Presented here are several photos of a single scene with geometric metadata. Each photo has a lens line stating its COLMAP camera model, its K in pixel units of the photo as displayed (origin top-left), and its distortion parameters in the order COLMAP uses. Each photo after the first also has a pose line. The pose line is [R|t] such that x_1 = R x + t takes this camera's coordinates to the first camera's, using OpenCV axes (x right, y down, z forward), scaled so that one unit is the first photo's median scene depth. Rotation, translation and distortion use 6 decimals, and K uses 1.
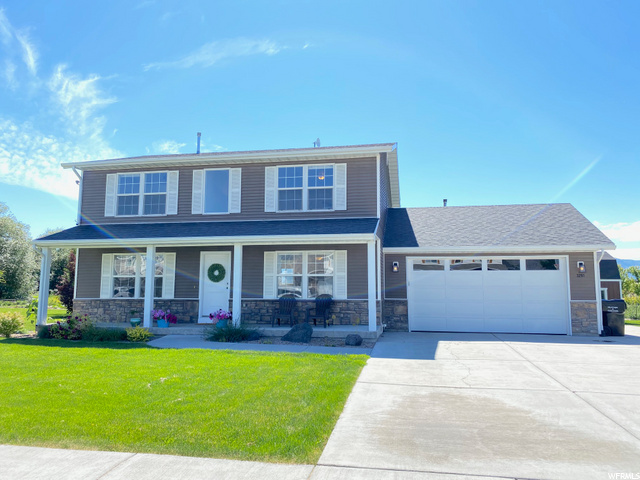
lens RADIAL K [[400.9, 0, 319.4], [0, 400.9, 230.5], [0, 0, 1]] dist [-0.002480, -0.001117]
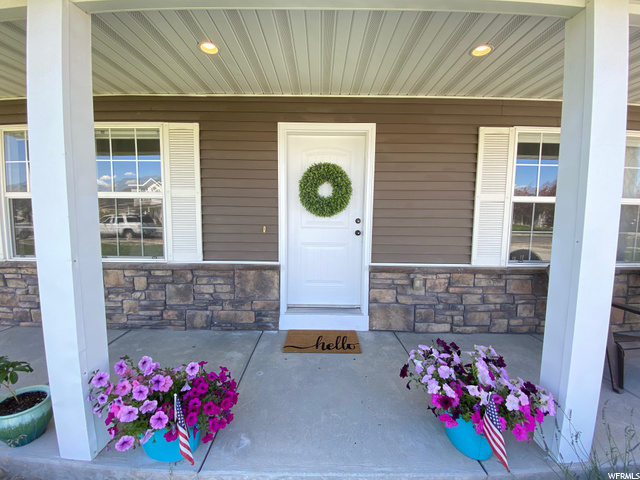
lens RADIAL K [[258.7, 0, 320.0], [0, 258.7, 240.0], [0, 0, 1]] dist [0.000485, 0.000007]
pose [[0.989353, 0.005172, 0.145444, -0.298175], [-0.035892, 0.977171, 0.209400, 0.102691], [-0.141040, -0.212391, 0.966953, 0.781739]]
